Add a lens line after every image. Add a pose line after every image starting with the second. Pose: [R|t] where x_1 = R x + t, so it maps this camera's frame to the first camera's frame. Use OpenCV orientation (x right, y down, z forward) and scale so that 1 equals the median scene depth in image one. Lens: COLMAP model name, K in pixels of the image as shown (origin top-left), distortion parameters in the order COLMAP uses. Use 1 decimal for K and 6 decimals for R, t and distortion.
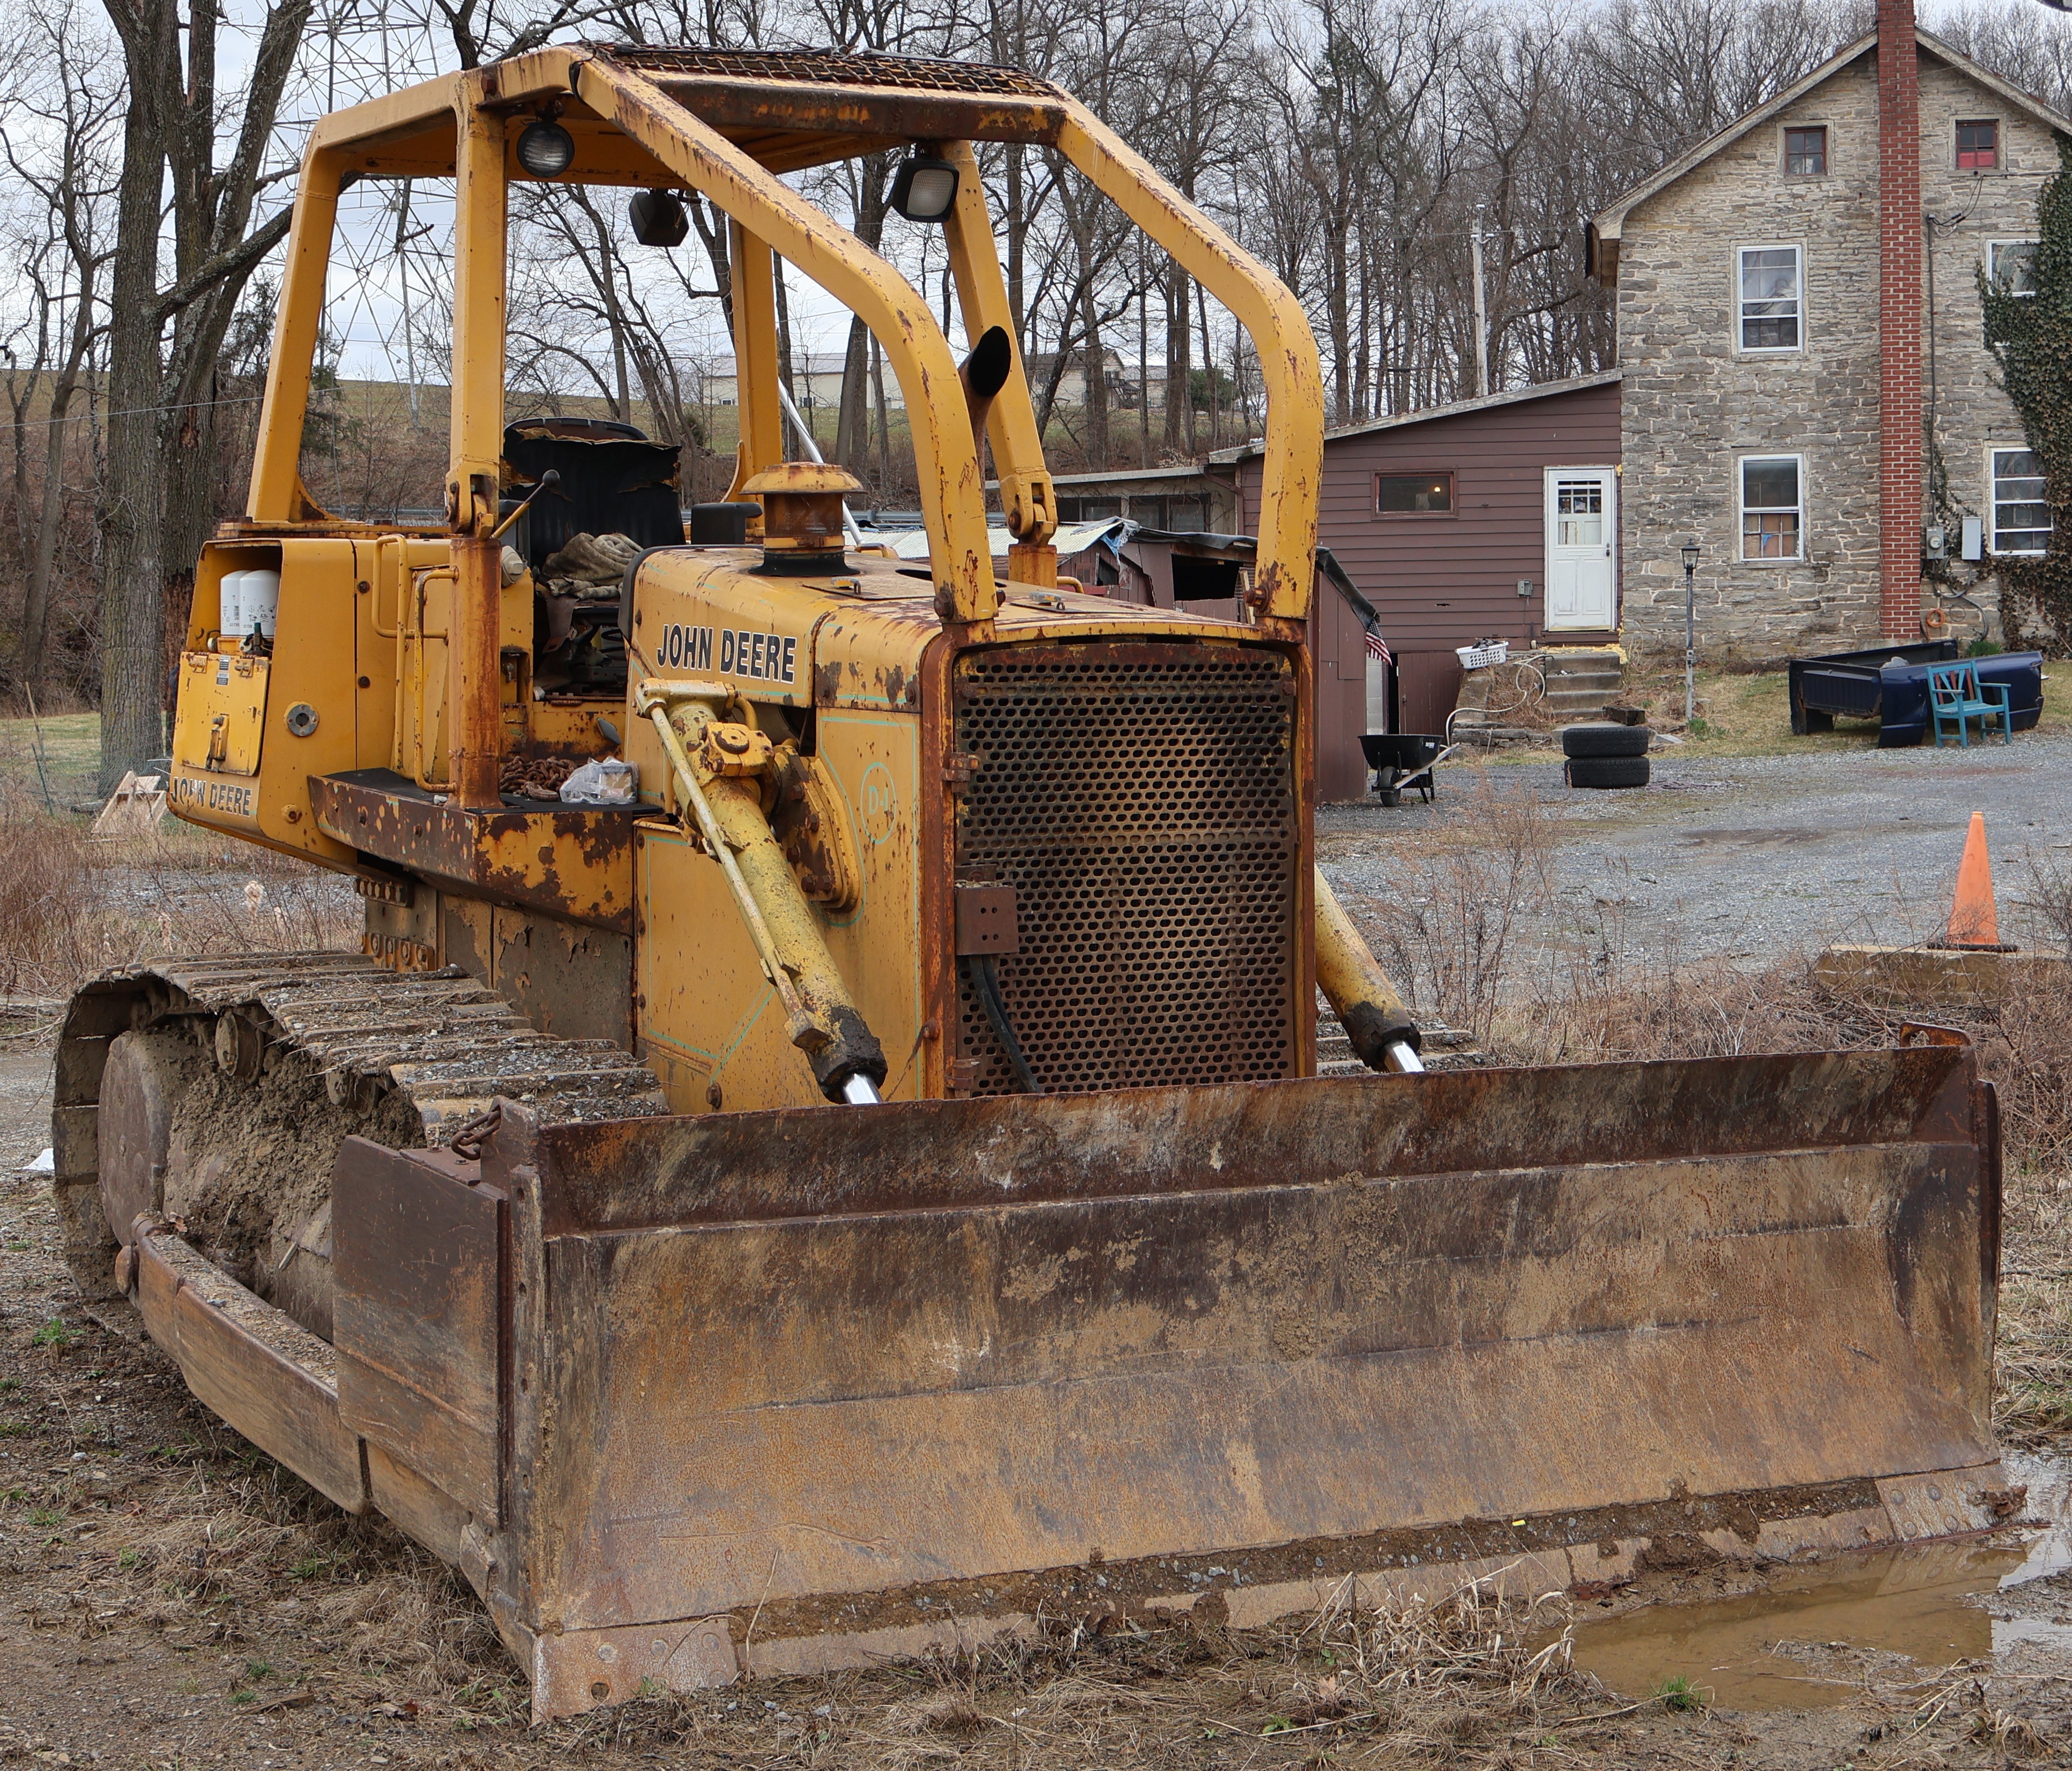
lens RADIAL K [[3854.9, 0, 864.1], [0, 3854.9, 878.3], [0, 0, 1]] dist [0.026725, -0.119133]
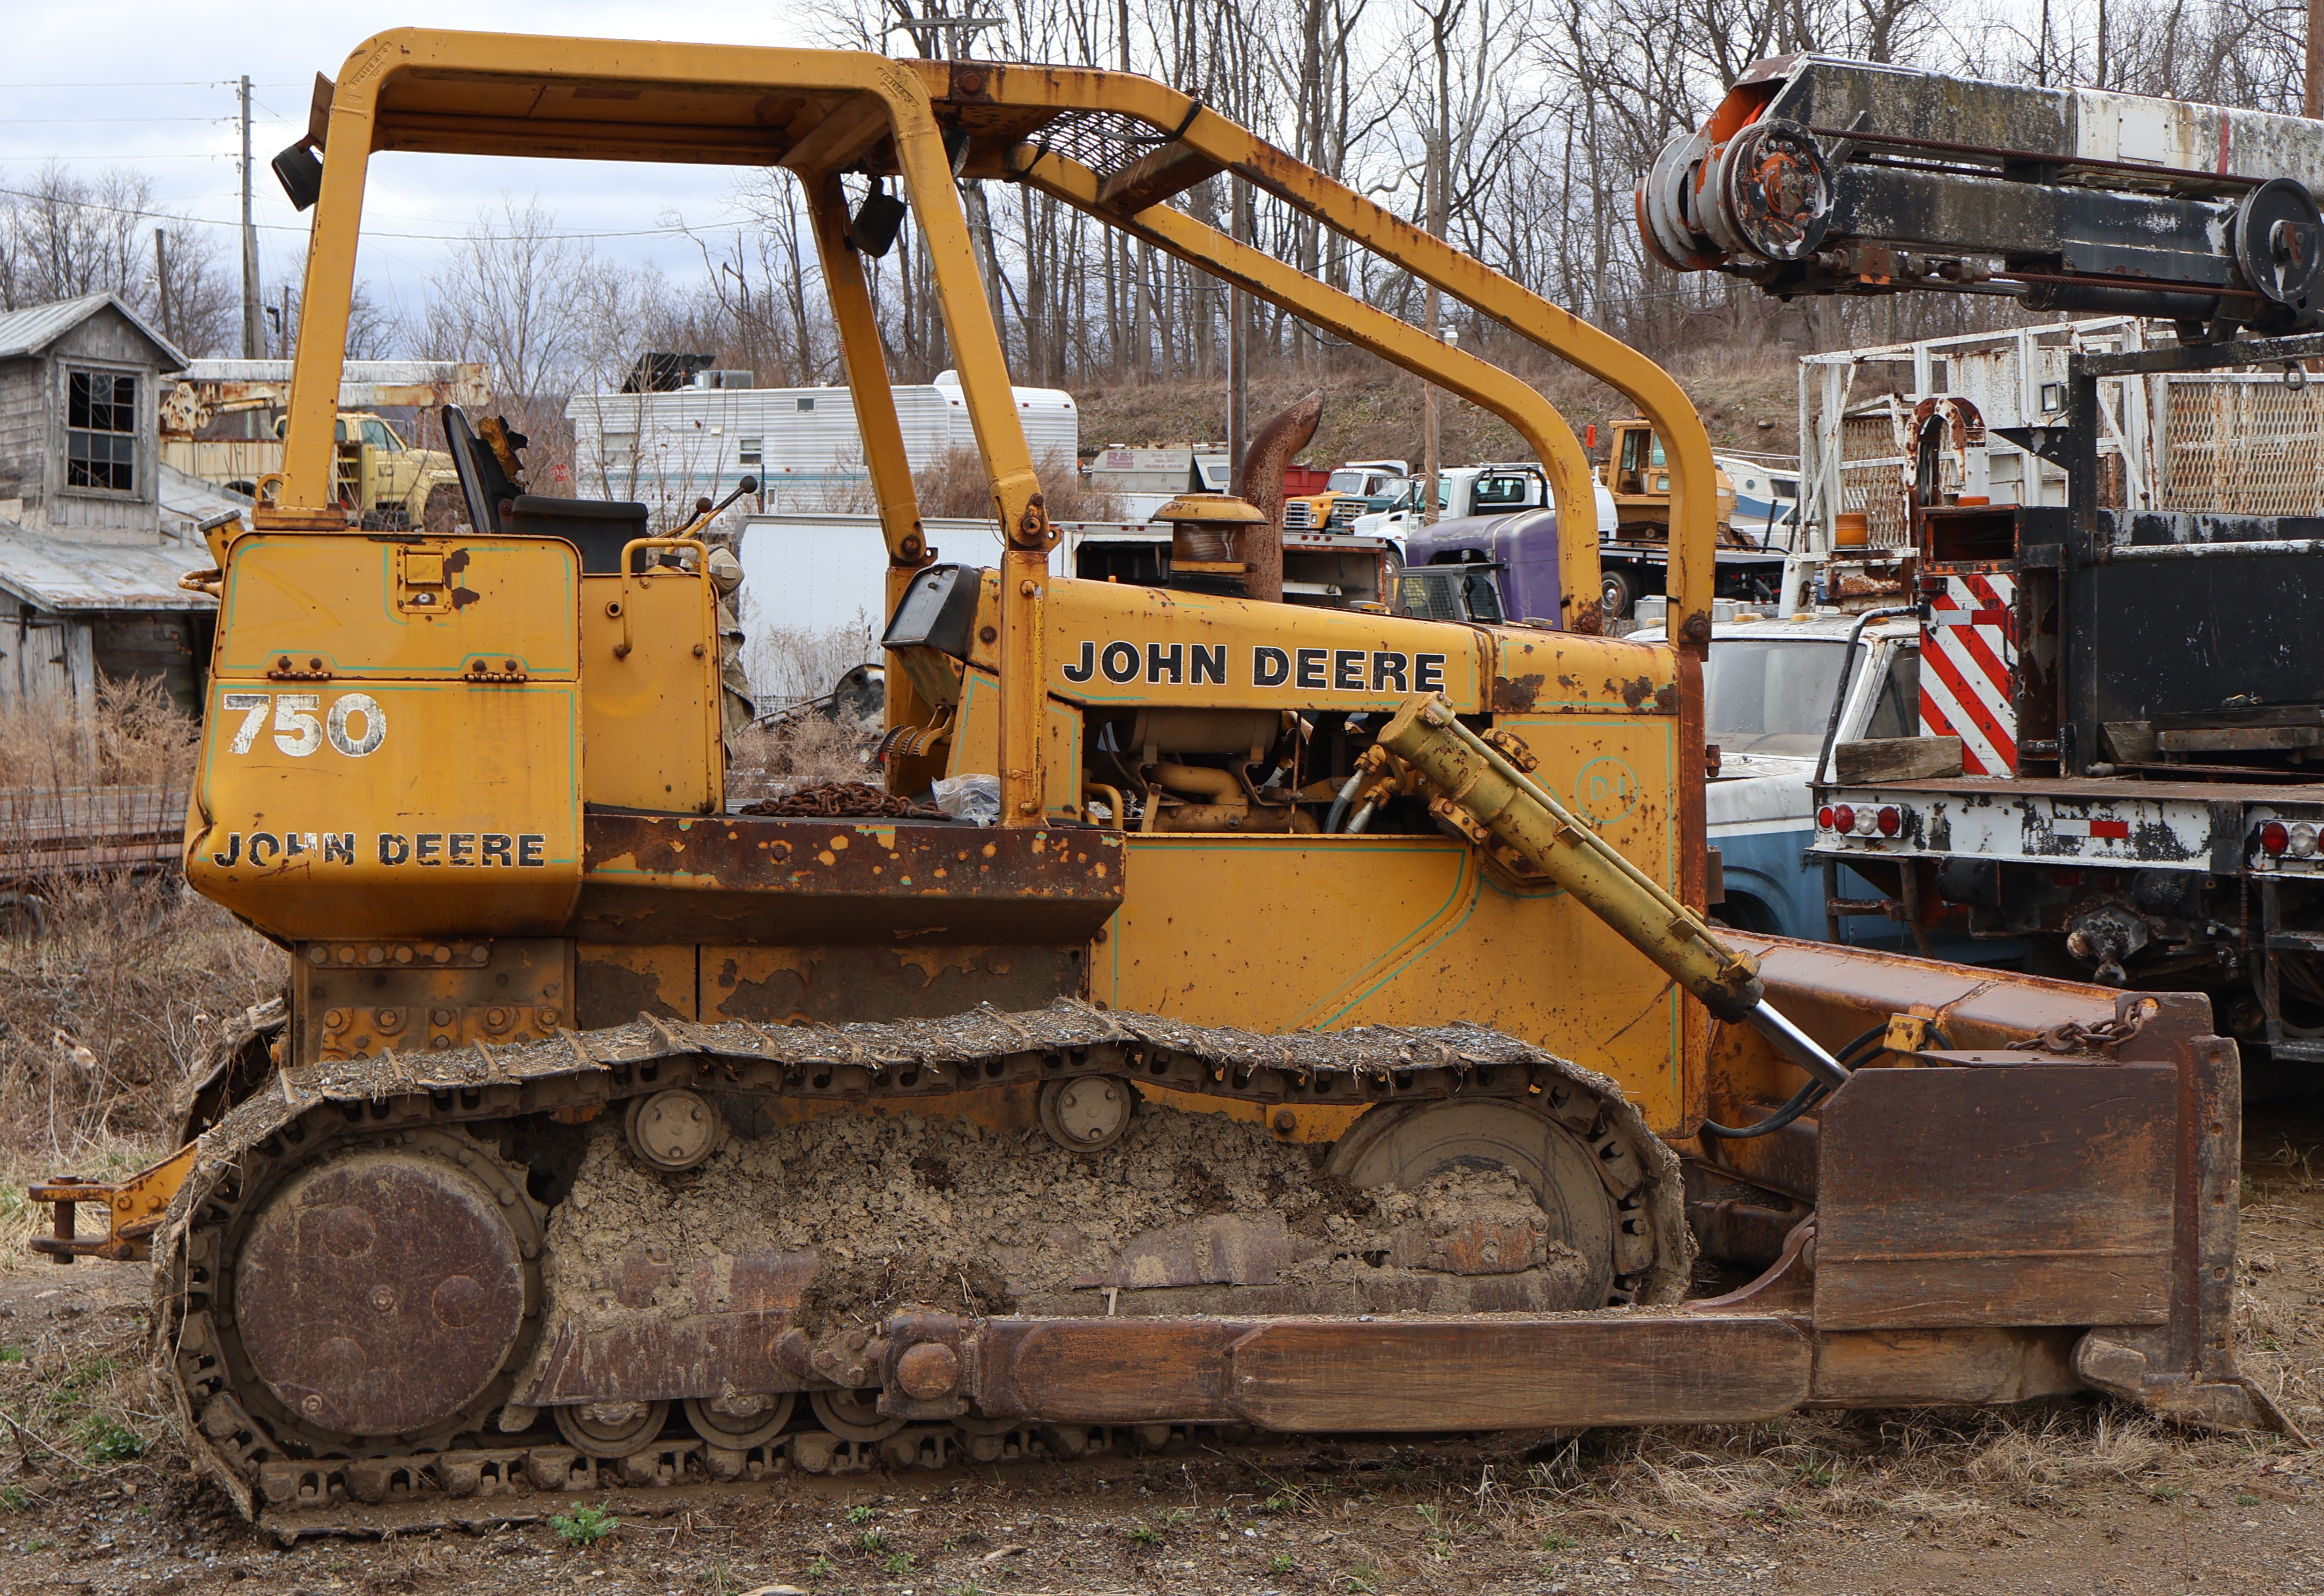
lens RADIAL K [[3618.9, 0, 1070.1], [0, 3618.9, 818.0], [0, 0, 1]] dist [-0.002757, 0.127971]
pose [[0.223078, -0.042565, 0.973871, -1.129886], [0.061618, 0.997664, 0.029491, -0.053844], [-0.972851, 0.053429, 0.225179, 0.893607]]
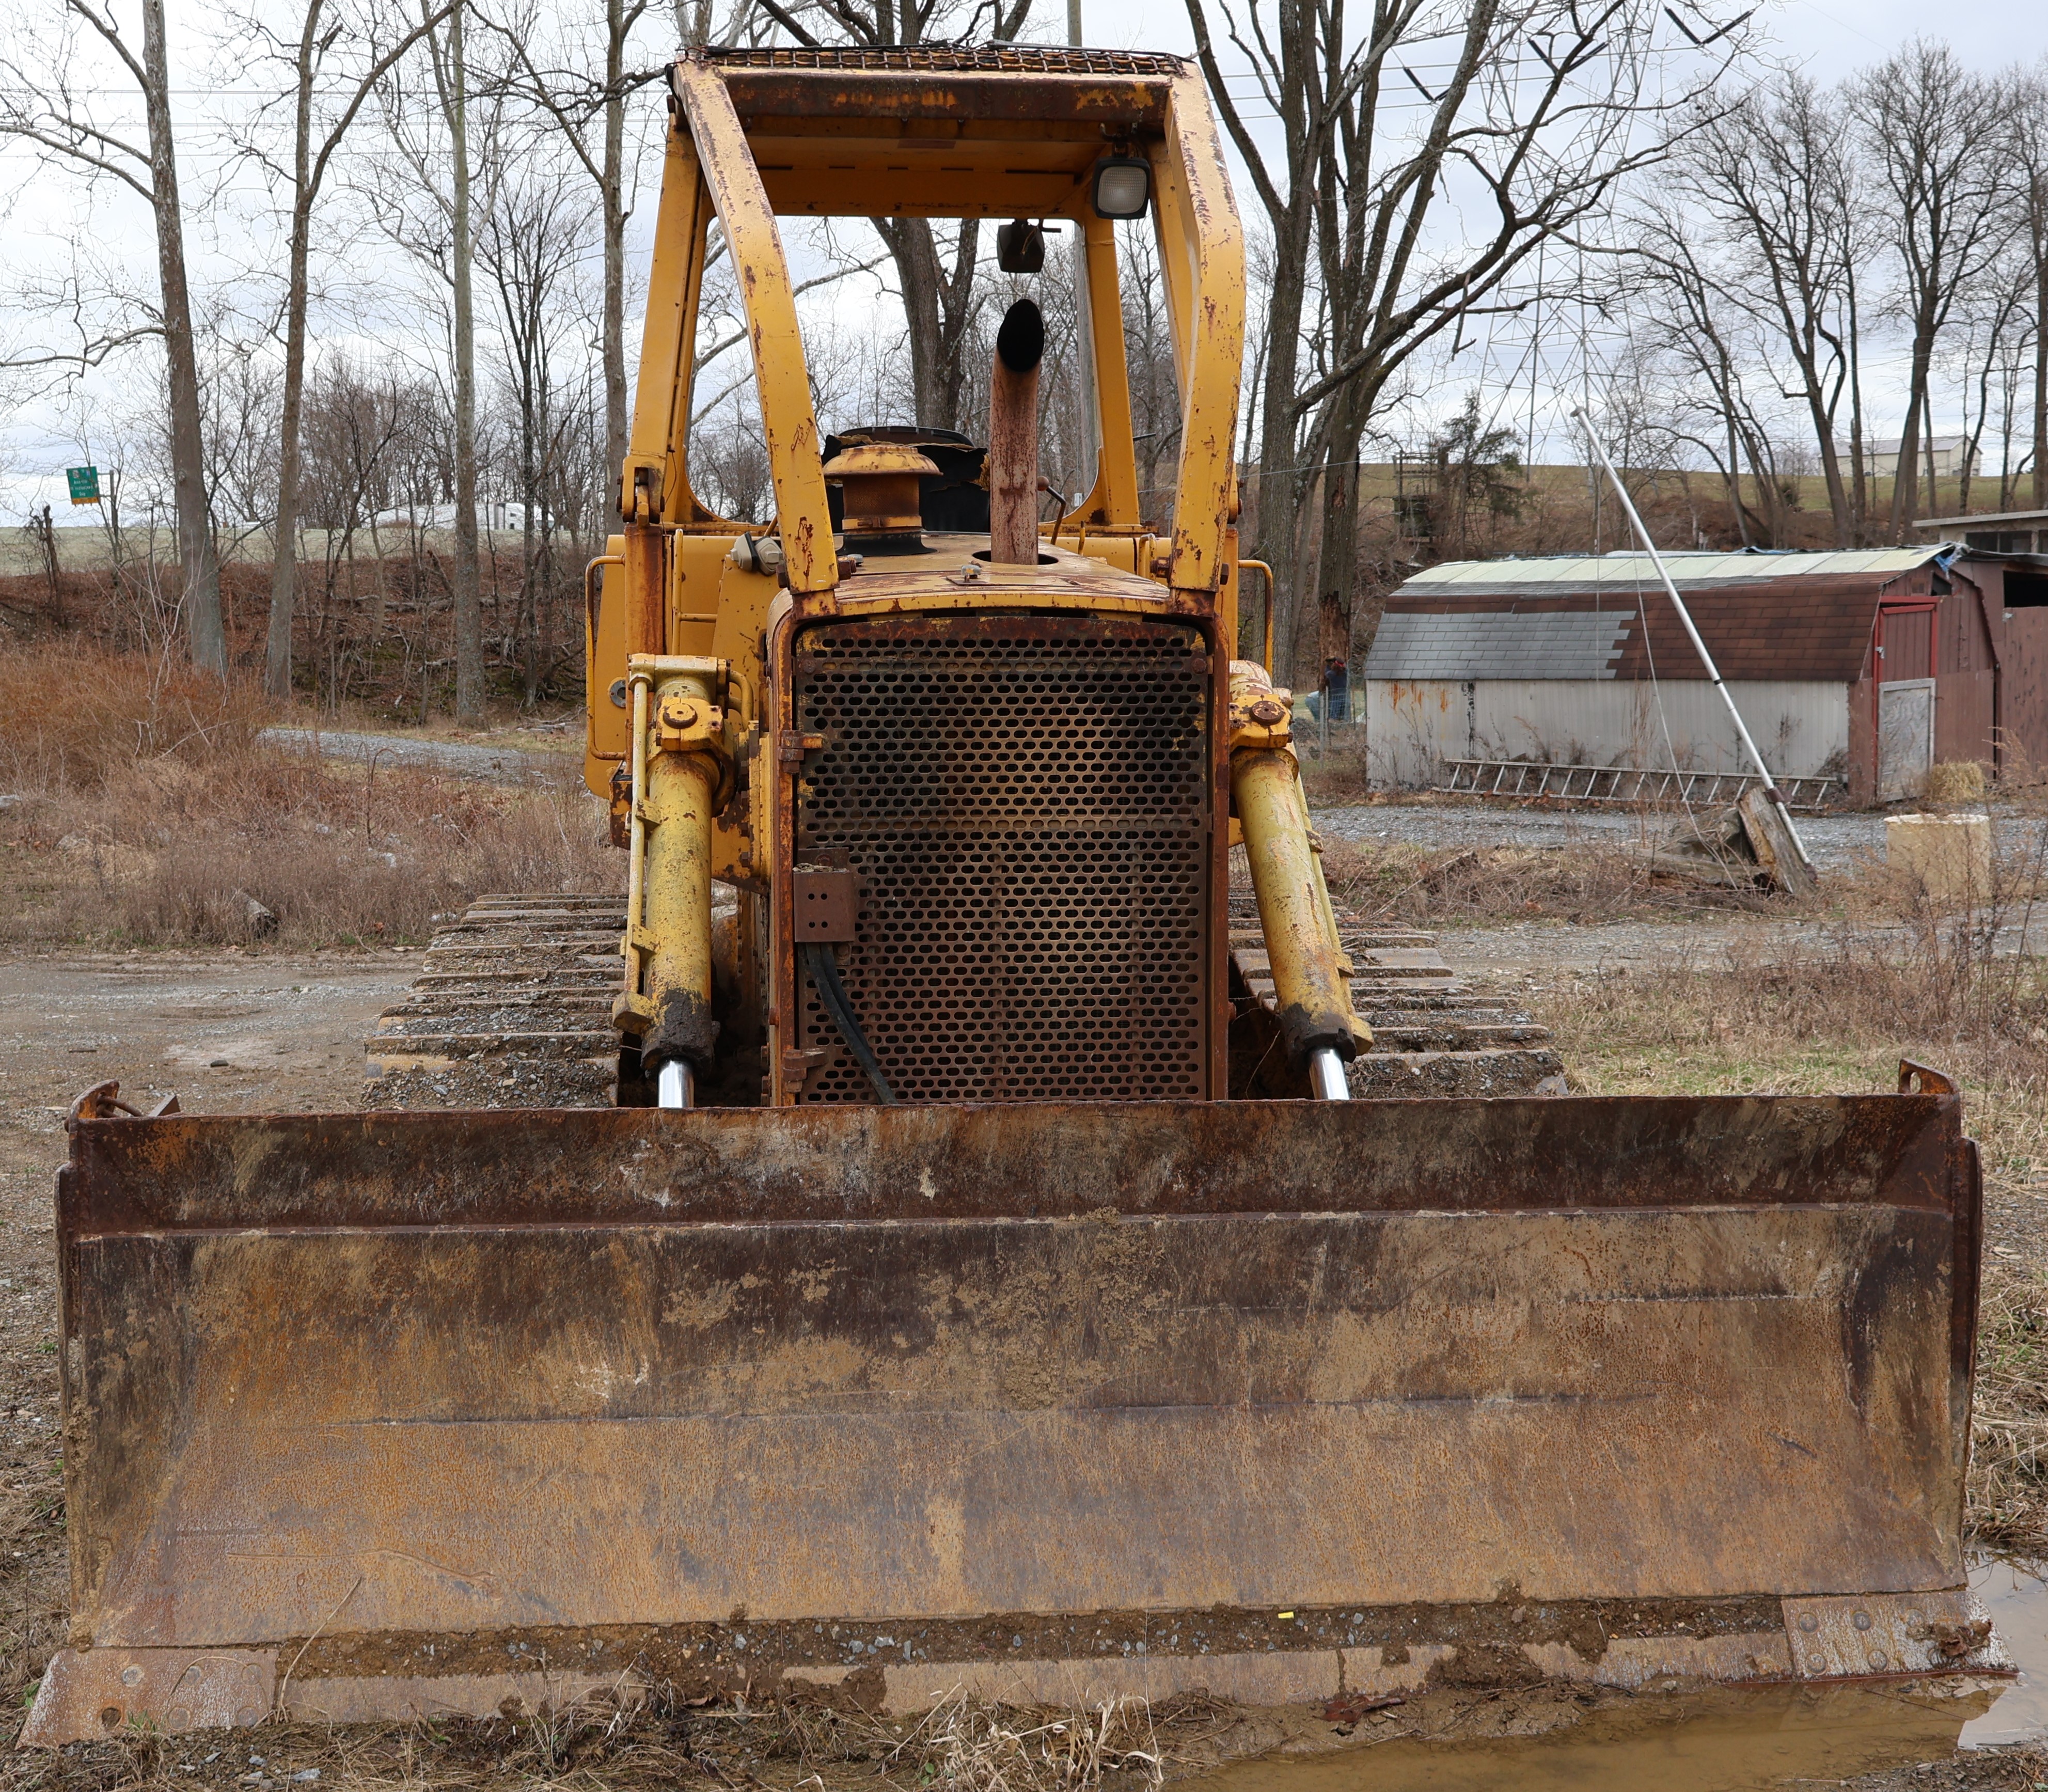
lens RADIAL K [[2568.6, 0, 966.5], [0, 2568.6, 922.0], [0, 0, 1]] dist [-0.017065, 0.056243]
pose [[0.935229, 0.039665, -0.351813, 0.277411], [-0.023374, 0.998454, 0.050433, -0.017466], [0.353270, -0.038943, 0.934711, 0.397909]]
